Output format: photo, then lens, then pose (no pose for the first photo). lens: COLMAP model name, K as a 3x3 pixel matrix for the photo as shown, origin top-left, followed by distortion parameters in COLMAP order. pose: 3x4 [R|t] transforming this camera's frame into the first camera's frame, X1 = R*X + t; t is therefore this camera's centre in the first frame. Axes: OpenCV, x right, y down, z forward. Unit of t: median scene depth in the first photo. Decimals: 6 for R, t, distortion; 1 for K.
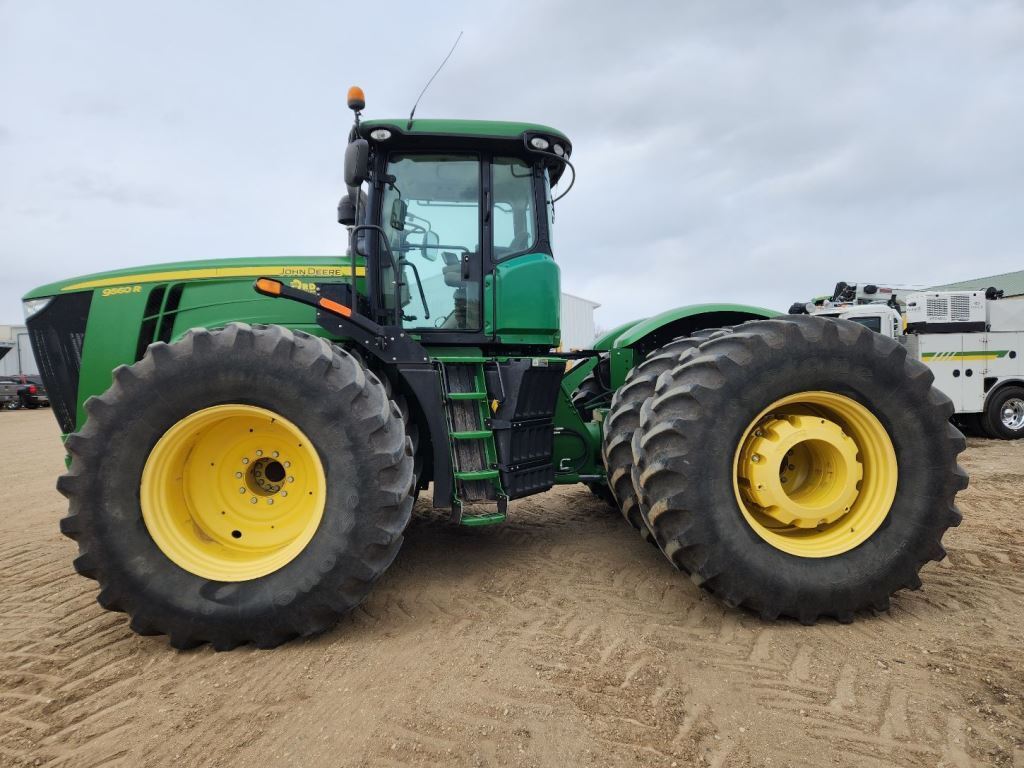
lens RADIAL K [[670.7, 0, 515.5], [0, 670.7, 394.7], [0, 0, 1]] dist [0.059209, -0.051697]
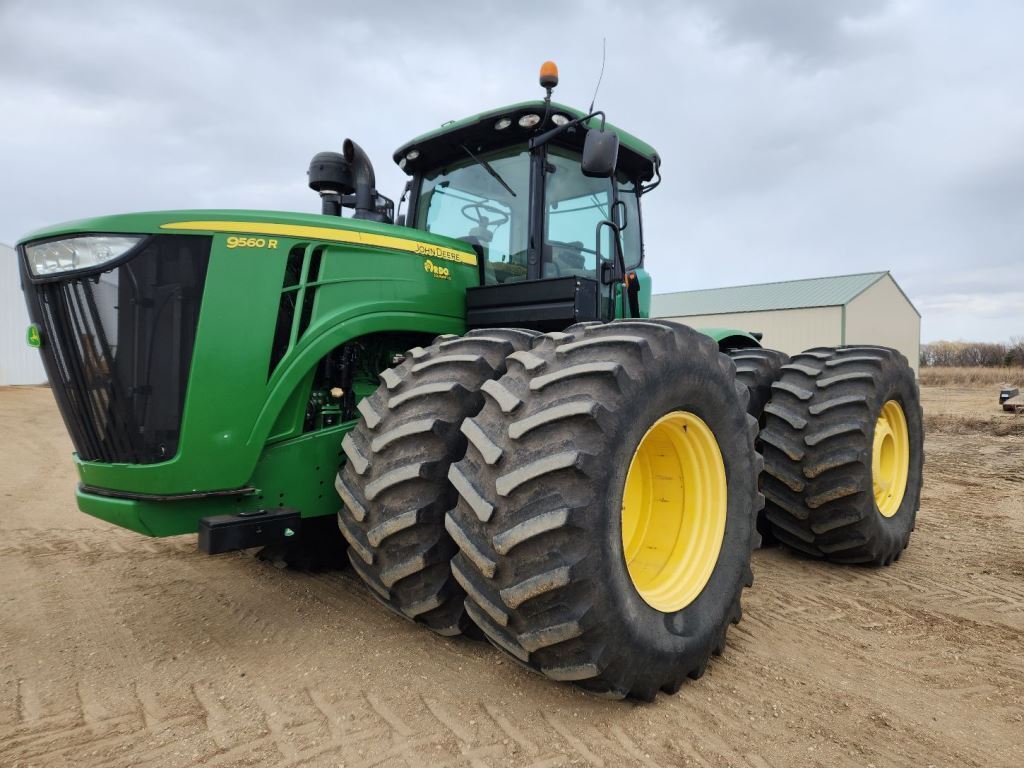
lens RADIAL K [[670.7, 0, 515.5], [0, 670.7, 394.7], [0, 0, 1]] dist [0.059209, -0.051697]
pose [[0.756751, 0.012236, 0.653589, -0.819729], [-0.003943, 0.999892, -0.014154, 0.004486], [-0.653691, 0.008134, 0.756718, 0.330133]]
